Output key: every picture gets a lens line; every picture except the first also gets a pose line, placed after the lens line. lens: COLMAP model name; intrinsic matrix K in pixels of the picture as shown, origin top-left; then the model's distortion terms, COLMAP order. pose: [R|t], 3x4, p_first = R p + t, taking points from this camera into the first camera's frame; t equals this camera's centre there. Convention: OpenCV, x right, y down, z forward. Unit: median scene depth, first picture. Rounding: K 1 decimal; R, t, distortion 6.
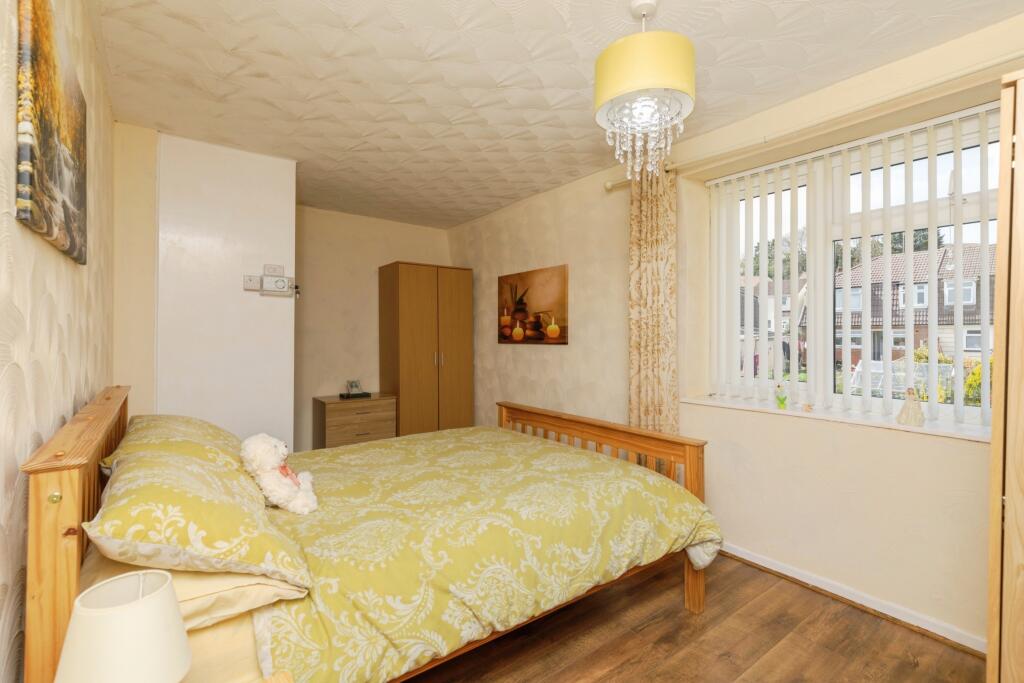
lens RADIAL K [[457.1, 0, 516.0], [0, 457.1, 333.7], [0, 0, 1]] dist [0.001595, -0.000264]
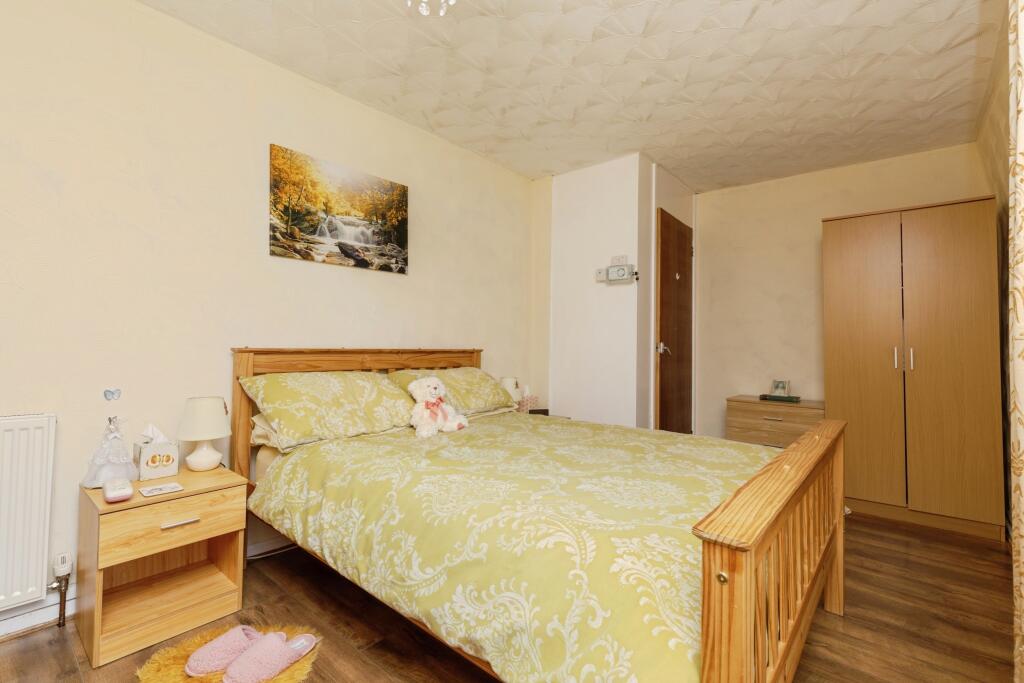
lens RADIAL K [[457.1, 0, 517.0], [0, 457.1, 339.2], [0, 0, 1]] dist [0.001595, -0.000264]
pose [[0.226718, -0.010324, -0.973906, 0.718179], [-0.011270, 0.999849, -0.013222, 0.098639], [0.973895, 0.013974, 0.226567, 0.782791]]
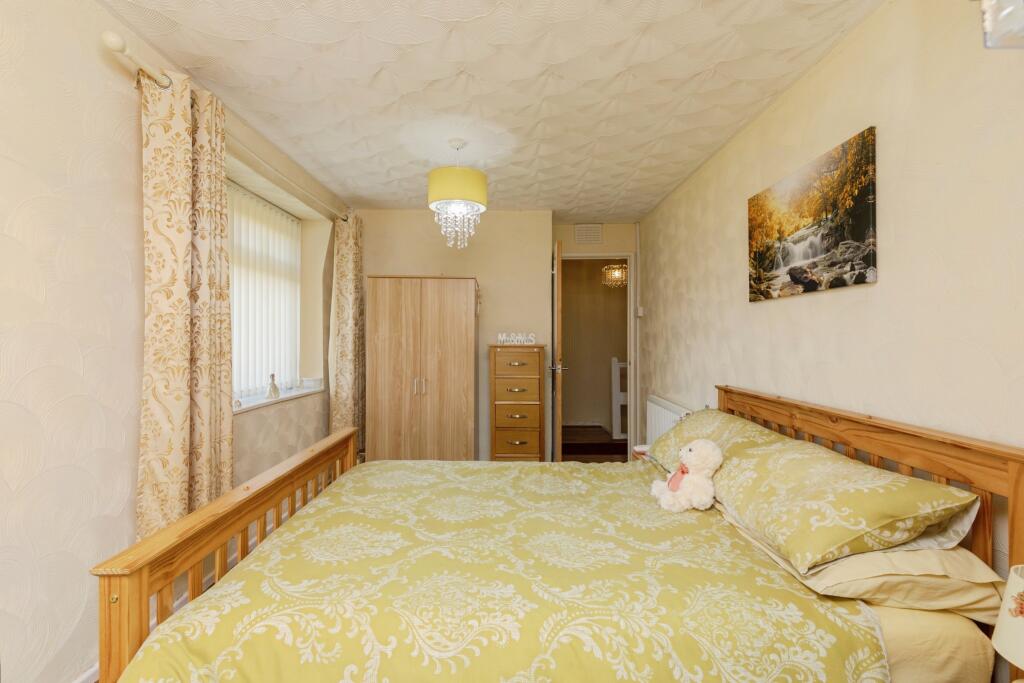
lens RADIAL K [[457.1, 0, 511.2], [0, 457.1, 339.0], [0, 0, 1]] dist [0.001595, -0.000264]
pose [[-0.802703, -0.000081, 0.596379, -0.692674], [0.001831, 0.999995, 0.002600, -0.020695], [-0.596376, 0.003179, -0.802699, 1.772413]]
